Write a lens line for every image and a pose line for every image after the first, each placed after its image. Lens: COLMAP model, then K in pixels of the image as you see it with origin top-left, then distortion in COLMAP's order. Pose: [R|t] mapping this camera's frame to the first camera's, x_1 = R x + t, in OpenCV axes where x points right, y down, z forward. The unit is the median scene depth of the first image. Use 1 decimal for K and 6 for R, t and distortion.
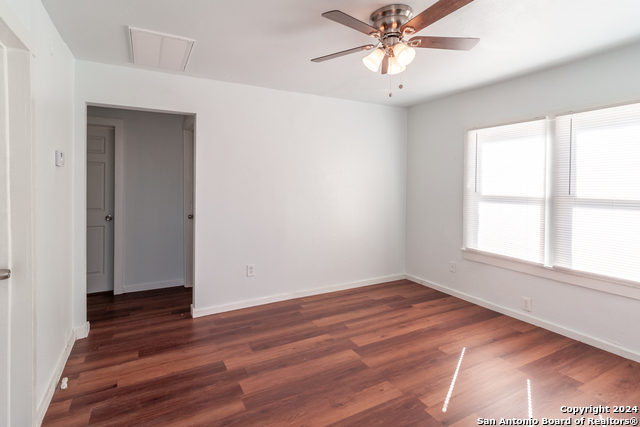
lens RADIAL K [[311.0, 0, 295.0], [0, 311.0, 189.6], [0, 0, 1]] dist [0.000054, 0.000055]
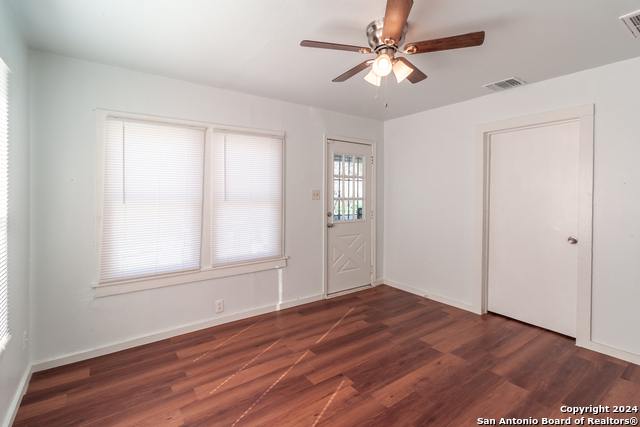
lens RADIAL K [[288.9, 0, 333.8], [0, 288.9, 199.5], [0, 0, 1]] dist [0.003967, 0.000448]
pose [[-0.975409, 0.001470, -0.220400, 0.448707], [-0.006038, 0.999424, 0.033390, -0.014730], [0.220322, 0.033900, -0.974838, 1.243376]]
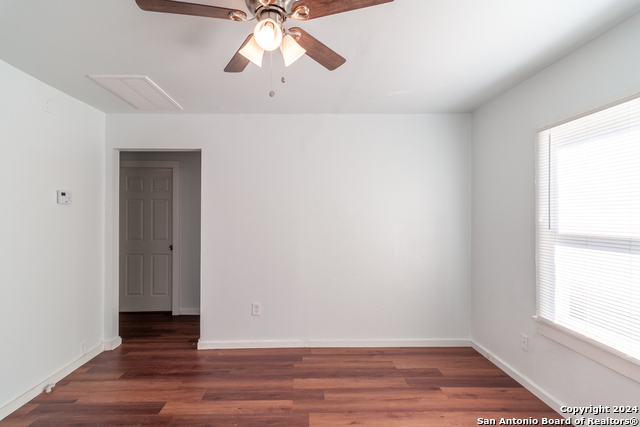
lens RADIAL K [[304.1, 0, 303.2], [0, 304.1, 217.7], [0, 0, 1]] dist [0.002666, 0.000273]
pose [[0.900705, -0.004623, -0.434407, 0.445624], [-0.002655, 0.999866, -0.016145, -0.003144], [0.434424, 0.015695, 0.900572, 0.262075]]
